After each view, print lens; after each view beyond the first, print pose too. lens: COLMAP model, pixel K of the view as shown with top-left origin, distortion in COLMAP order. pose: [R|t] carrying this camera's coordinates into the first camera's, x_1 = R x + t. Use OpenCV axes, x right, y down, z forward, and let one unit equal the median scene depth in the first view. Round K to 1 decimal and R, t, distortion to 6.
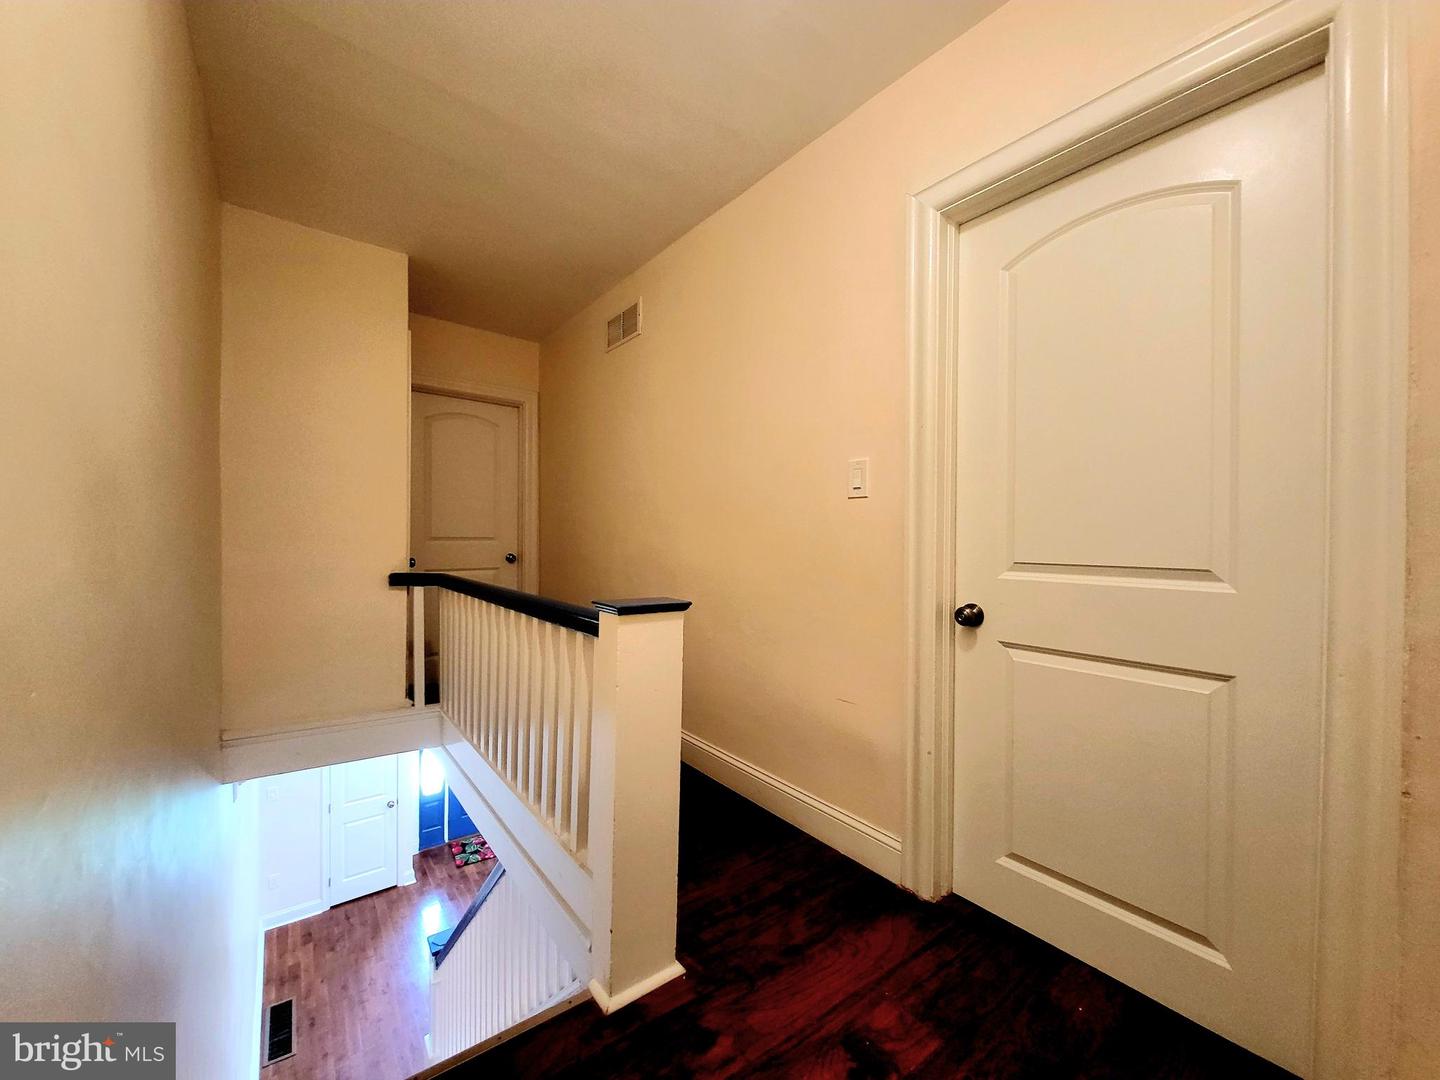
lens RADIAL K [[563.4, 0, 721.5], [0, 563.4, 537.8], [0, 0, 1]] dist [0.000601, -0.001313]
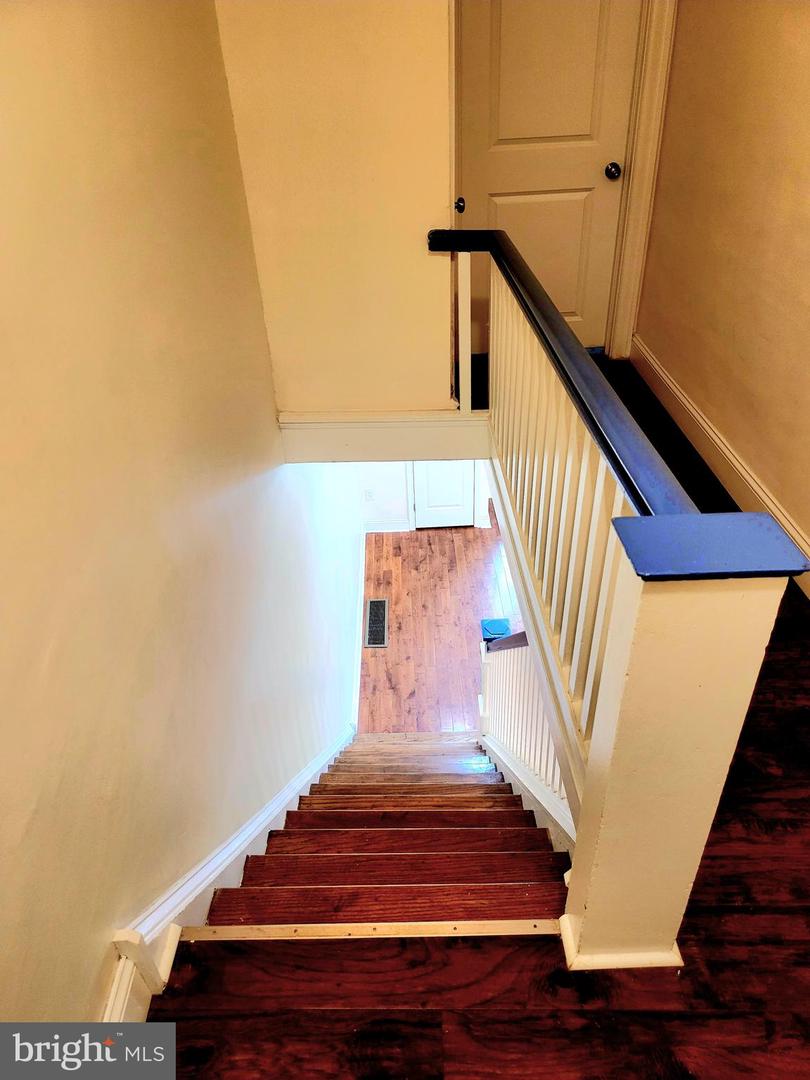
lens RADIAL K [[752.7, 0, 405.0], [0, 752.7, 540.0], [0, 0, 1]] dist [0.063145, -0.064096]
pose [[0.802594, 0.293109, -0.519548, 0.000693], [0.045611, 0.838253, 0.543371, -0.084710], [0.594780, -0.459803, 0.659407, 0.108460]]
